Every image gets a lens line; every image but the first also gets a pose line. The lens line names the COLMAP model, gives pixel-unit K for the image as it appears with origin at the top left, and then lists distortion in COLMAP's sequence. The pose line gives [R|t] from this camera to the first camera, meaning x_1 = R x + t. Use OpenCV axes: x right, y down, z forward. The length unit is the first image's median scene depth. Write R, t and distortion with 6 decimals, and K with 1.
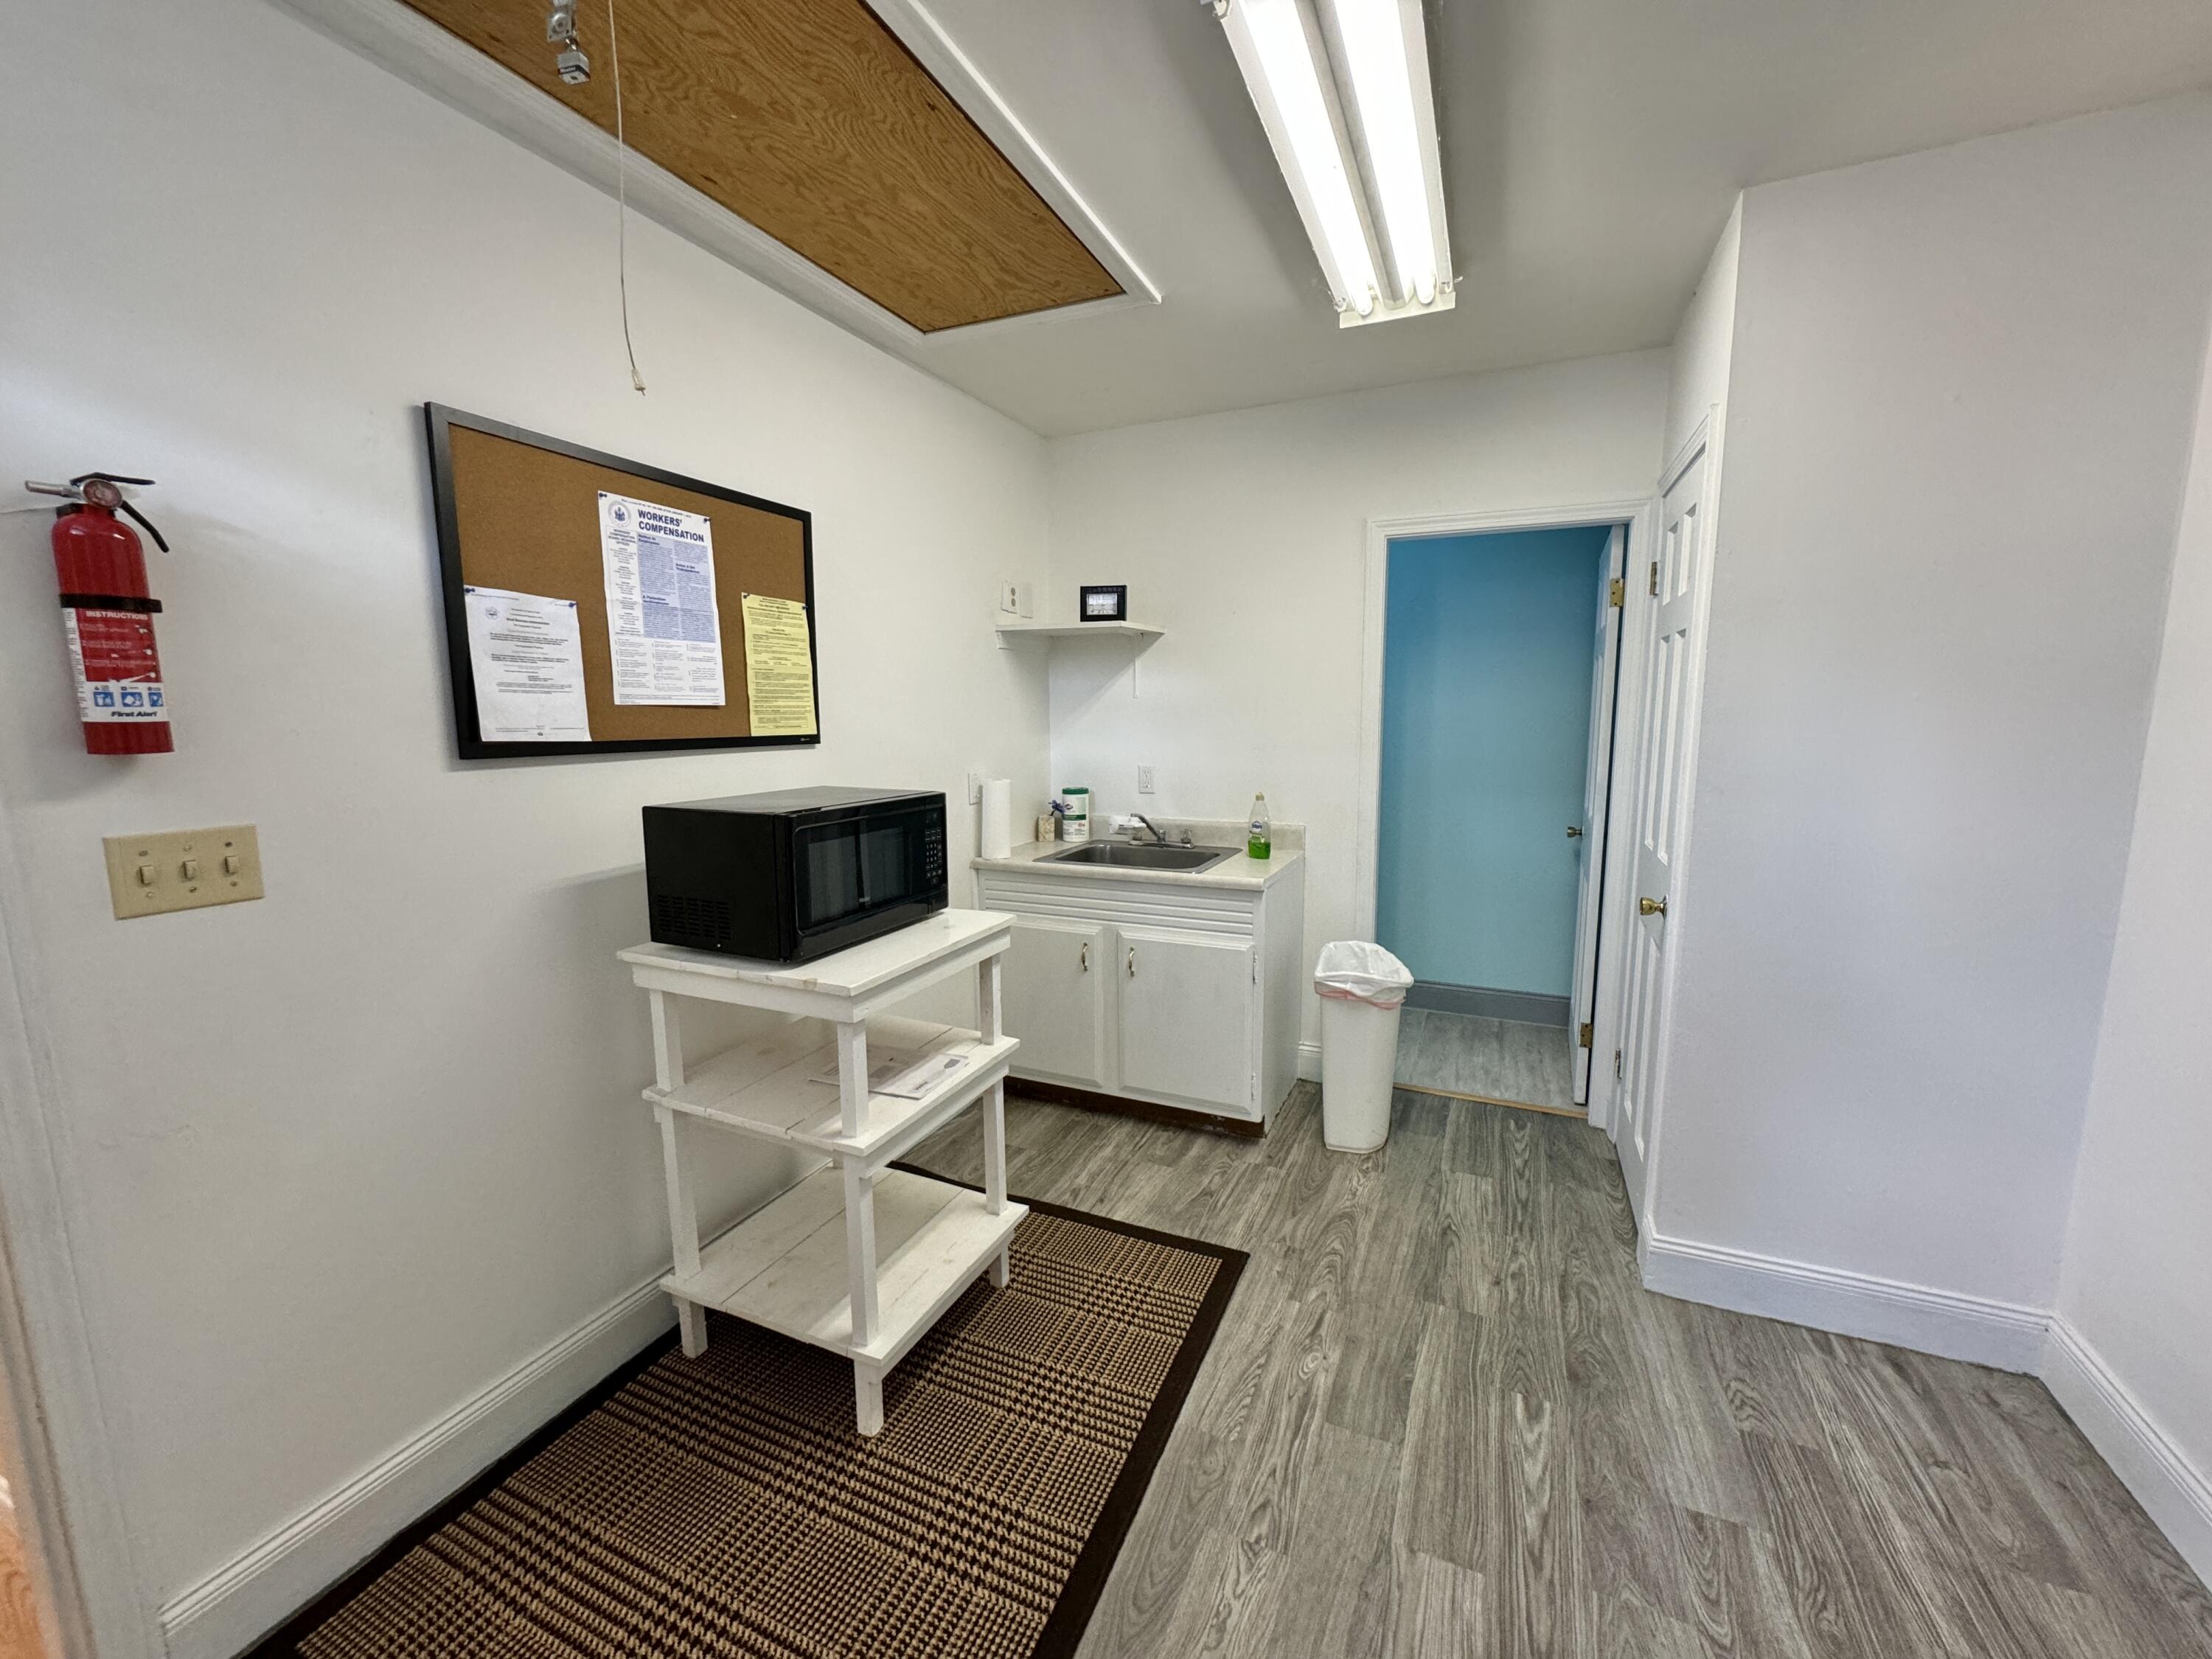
lens RADIAL K [[878.9, 0, 1109.5], [0, 878.9, 833.3], [0, 0, 1]] dist [-0.003554, 0.000039]
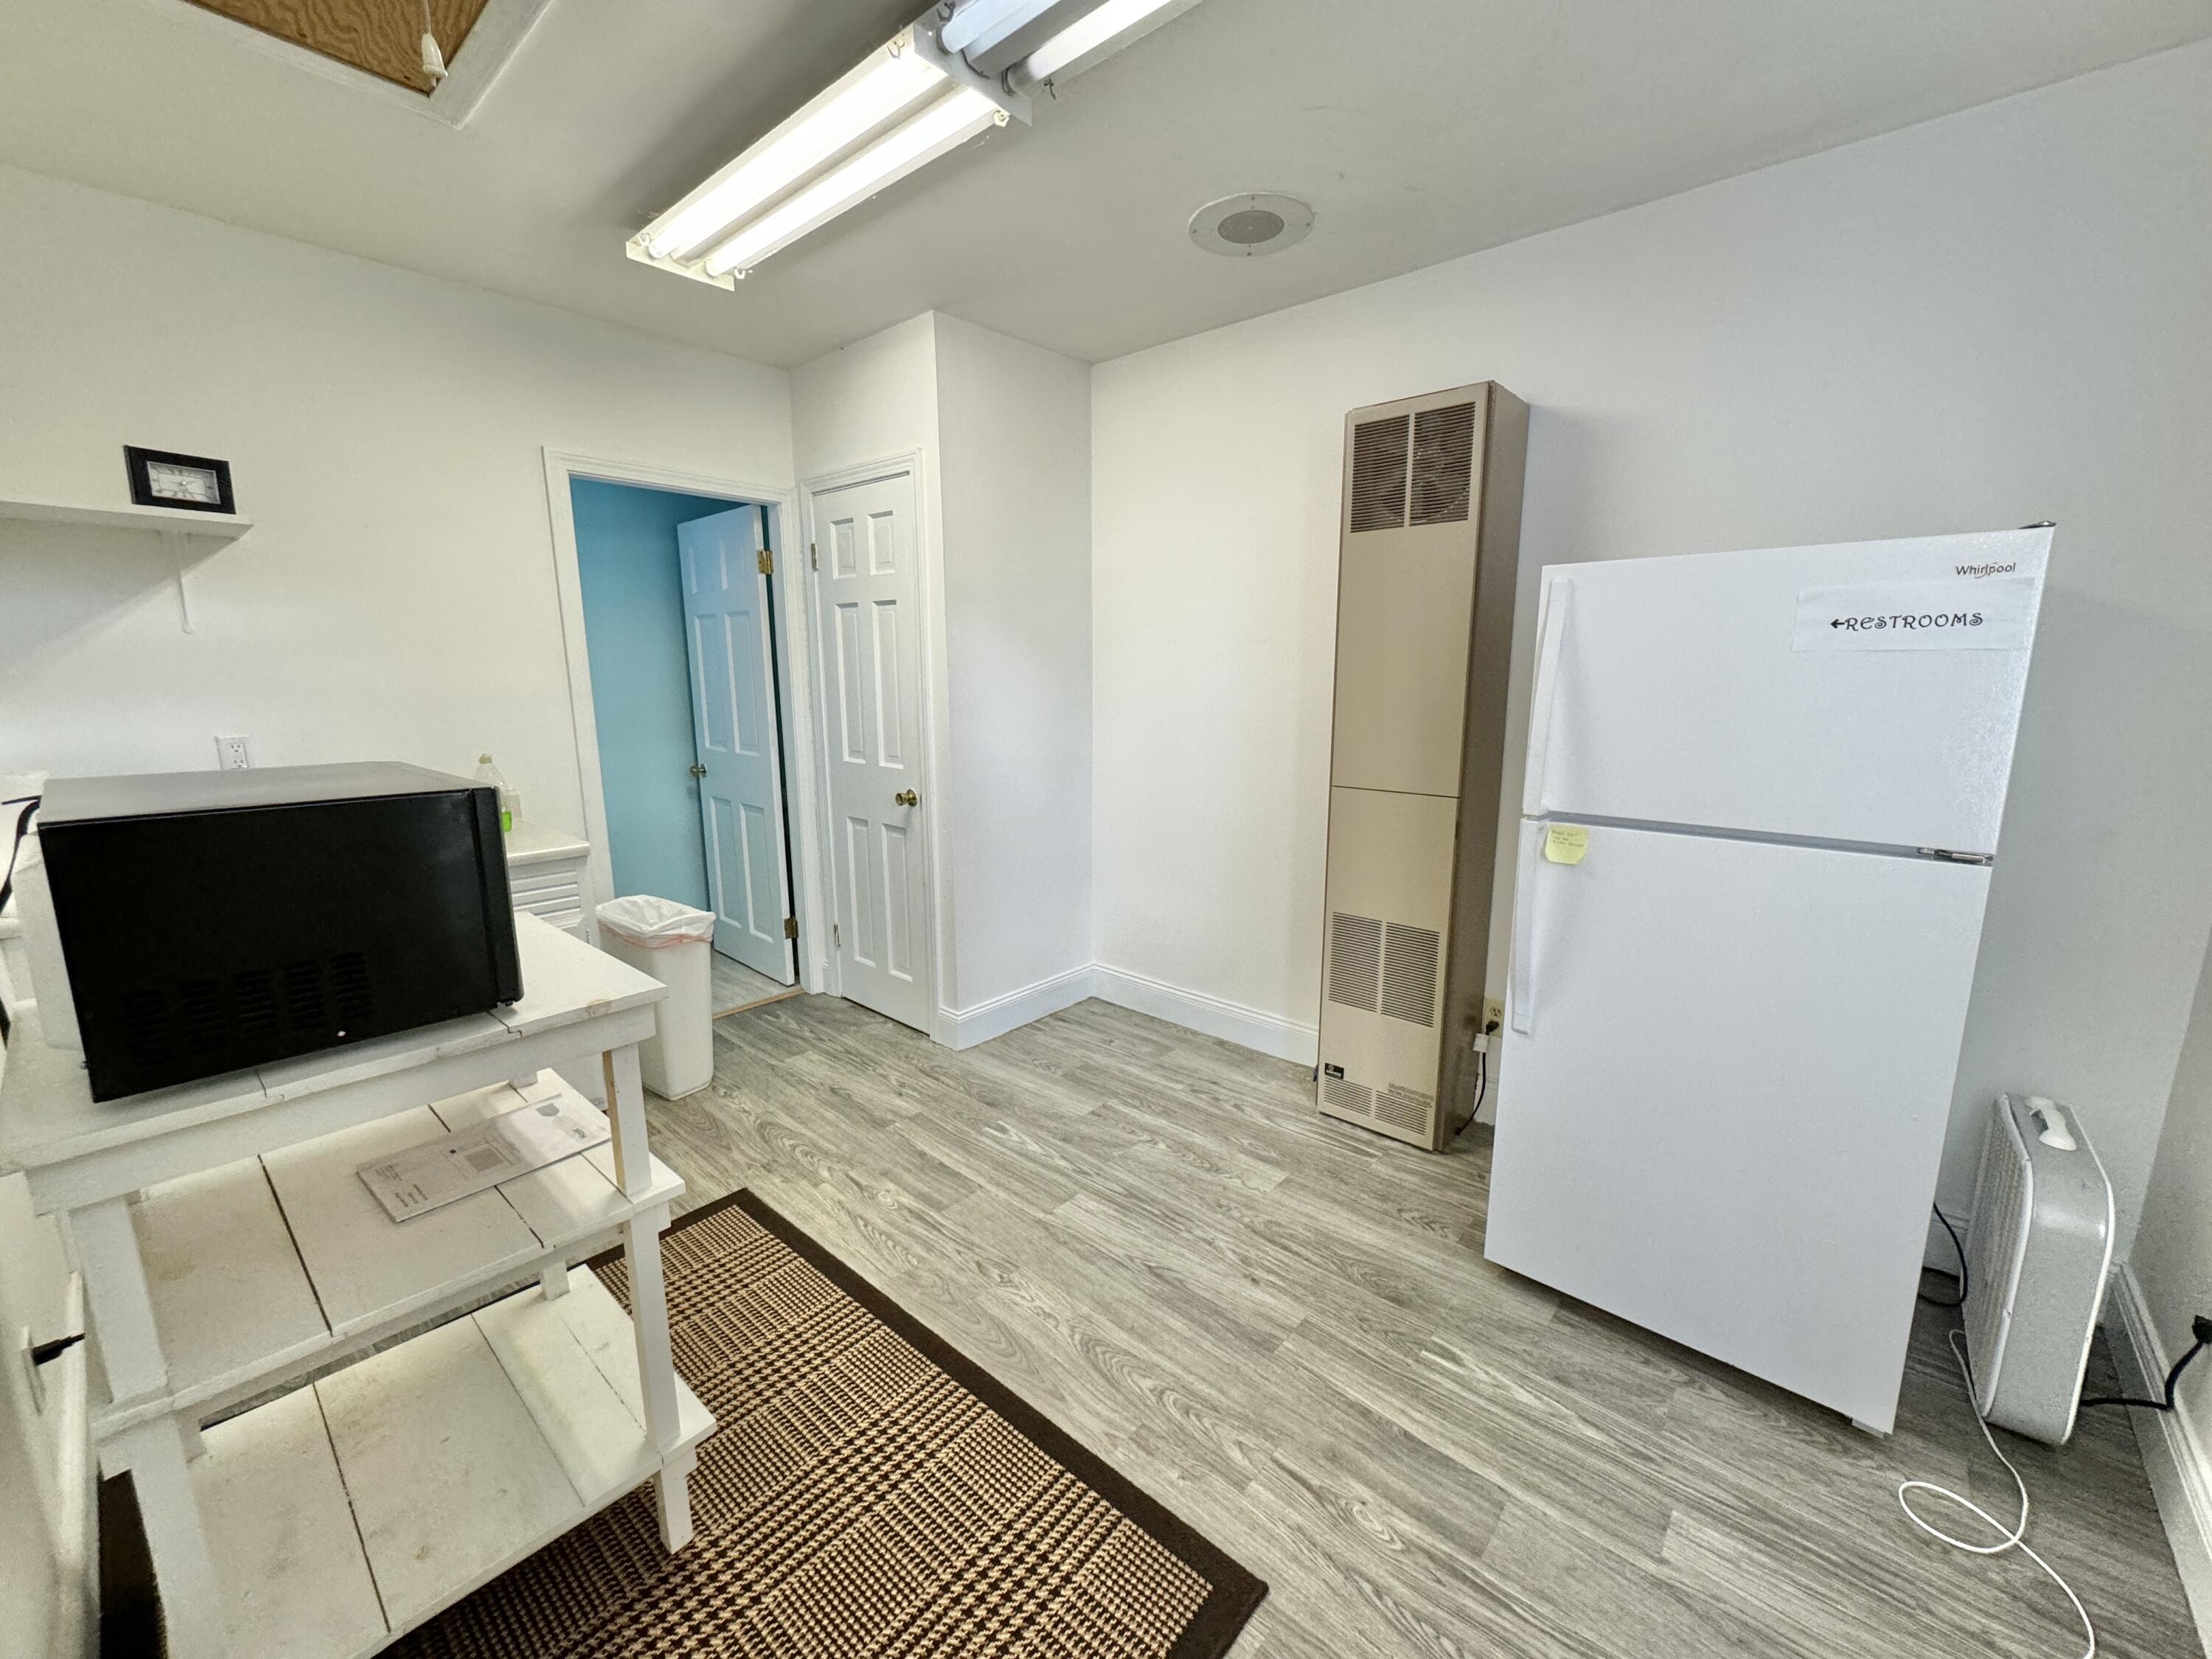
lens RADIAL K [[878.9, 0, 1109.5], [0, 878.9, 833.3], [0, 0, 1]] dist [-0.003554, 0.000039]
pose [[0.297773, -0.171135, 0.939172, -0.688817], [0.132702, 0.981669, 0.136804, -0.011774], [-0.945368, 0.083893, 0.315025, 0.276409]]
